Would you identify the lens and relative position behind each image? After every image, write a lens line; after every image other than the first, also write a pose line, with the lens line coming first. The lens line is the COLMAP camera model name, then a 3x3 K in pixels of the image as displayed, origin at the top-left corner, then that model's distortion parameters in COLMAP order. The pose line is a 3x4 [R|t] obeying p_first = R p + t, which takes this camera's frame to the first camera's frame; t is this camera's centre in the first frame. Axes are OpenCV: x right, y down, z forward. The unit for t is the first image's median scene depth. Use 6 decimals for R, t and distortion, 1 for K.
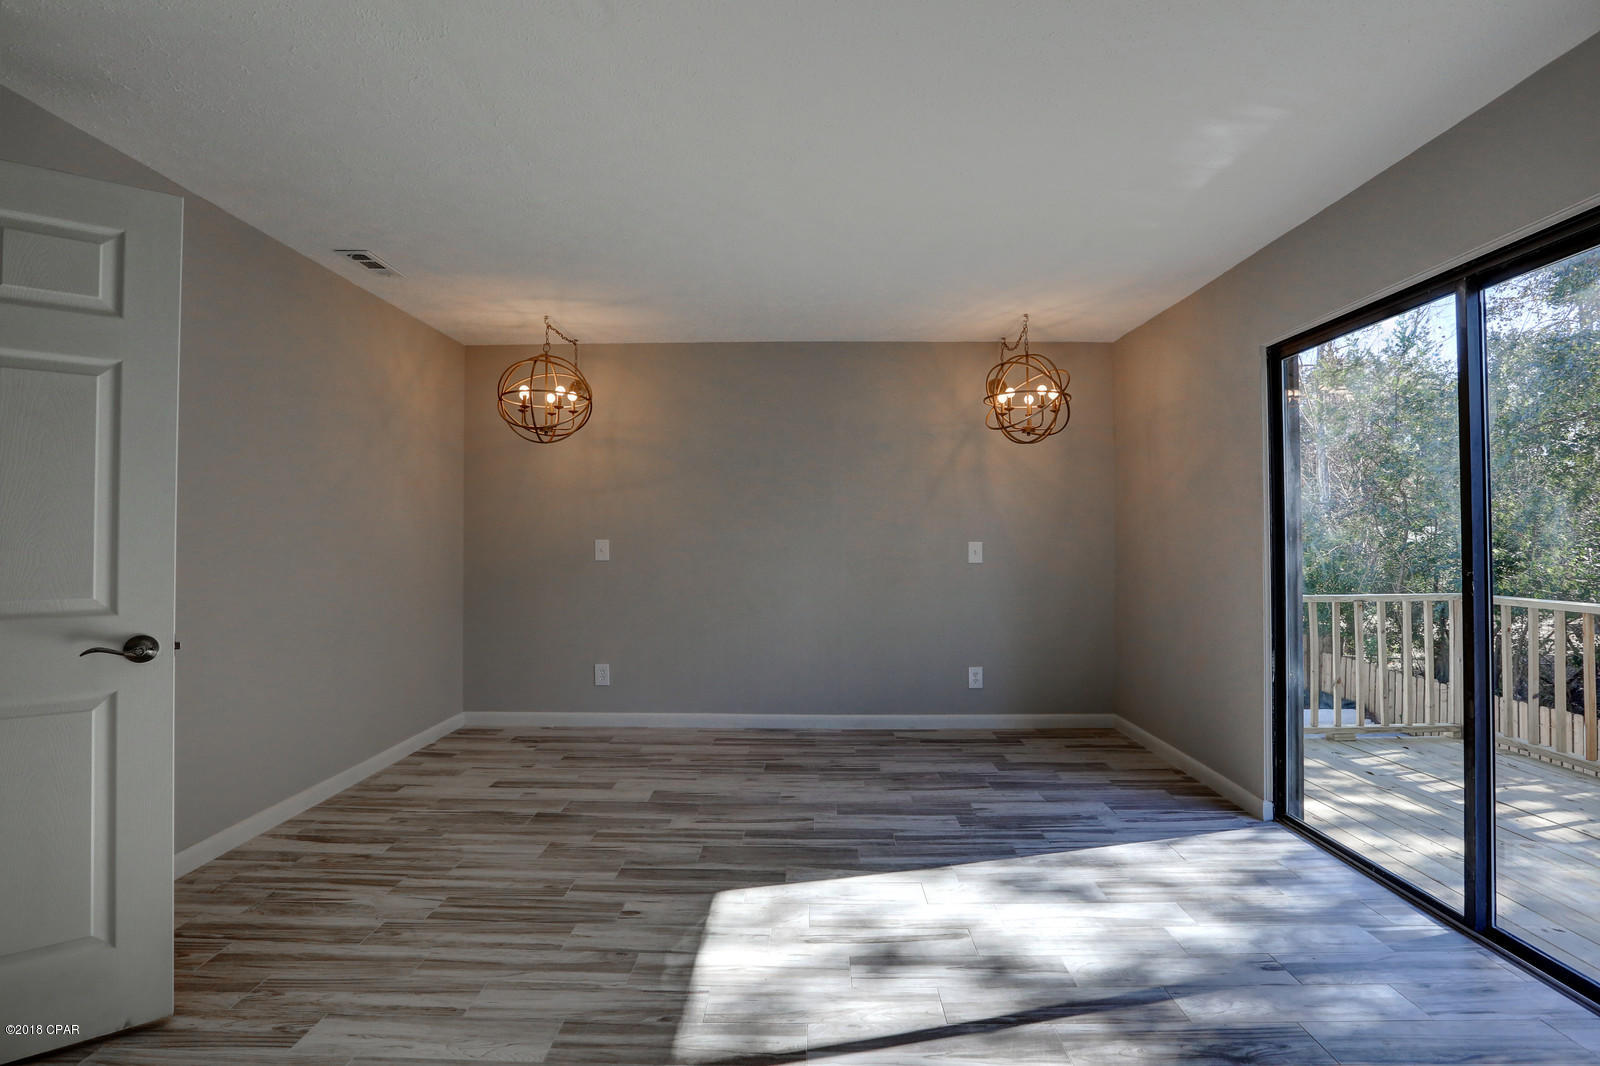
lens RADIAL K [[731.2, 0, 802.2], [0, 731.2, 531.0], [0, 0, 1]] dist [-0.045099, 0.015805]
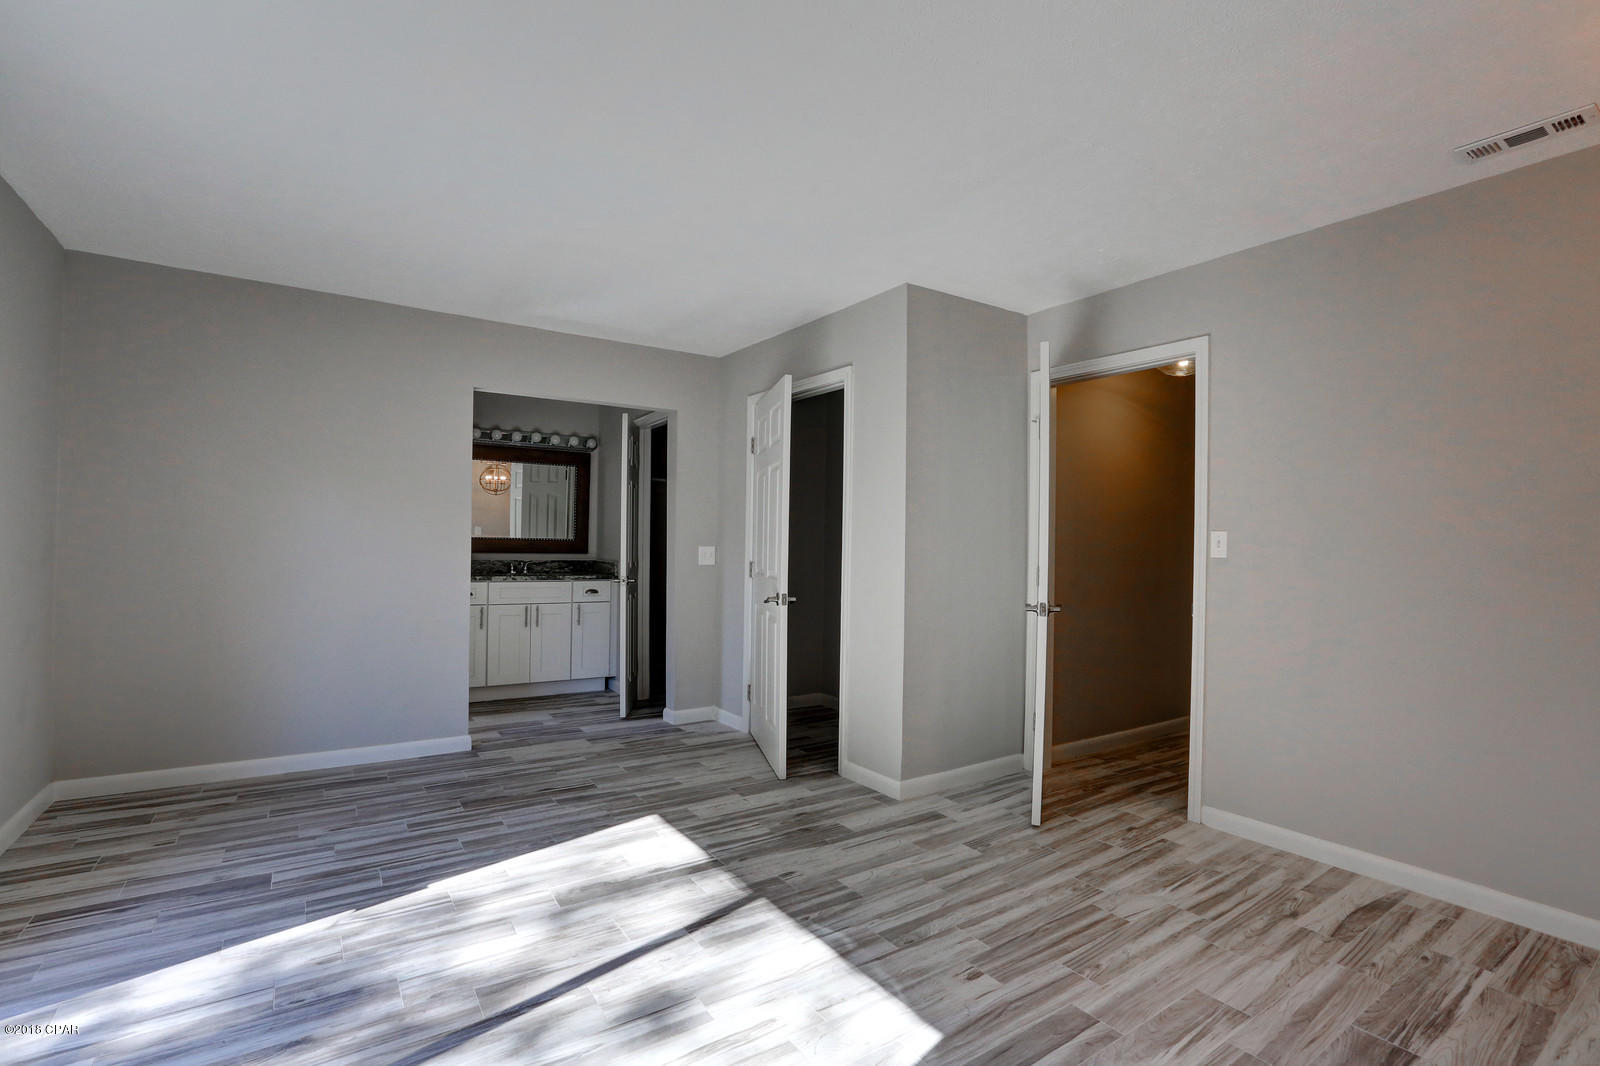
lens RADIAL K [[731.2, 0, 815.4], [0, 731.2, 535.7], [0, 0, 1]] dist [-0.045099, 0.015805]
pose [[-0.813943, -0.025128, -0.580402, 0.414179], [-0.012757, 0.999596, -0.025386, 0.029633], [0.580805, -0.013258, -0.813935, 1.556849]]
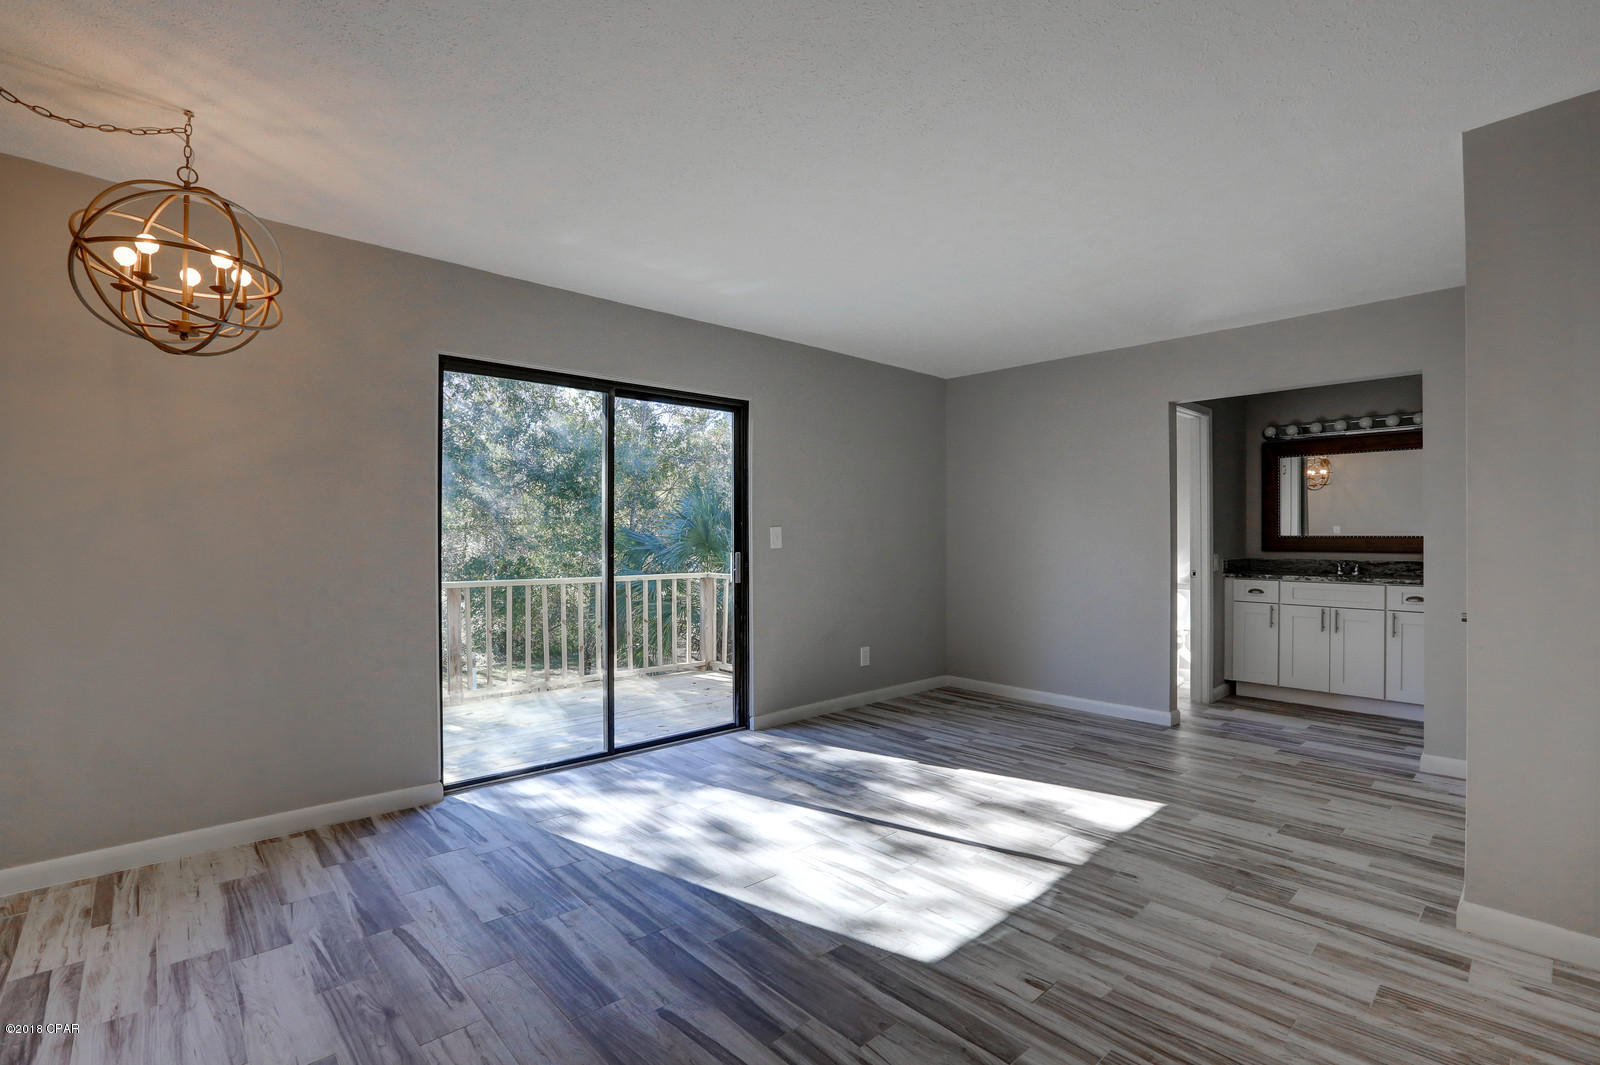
lens RADIAL K [[731.2, 0, 800.1], [0, 731.2, 538.3], [0, 0, 1]] dist [-0.045099, 0.015805]
pose [[-0.686701, -0.002012, 0.726937, -0.636855], [-0.008587, 0.999949, -0.005343, 0.021843], [-0.726889, -0.009911, -0.686683, 1.729224]]
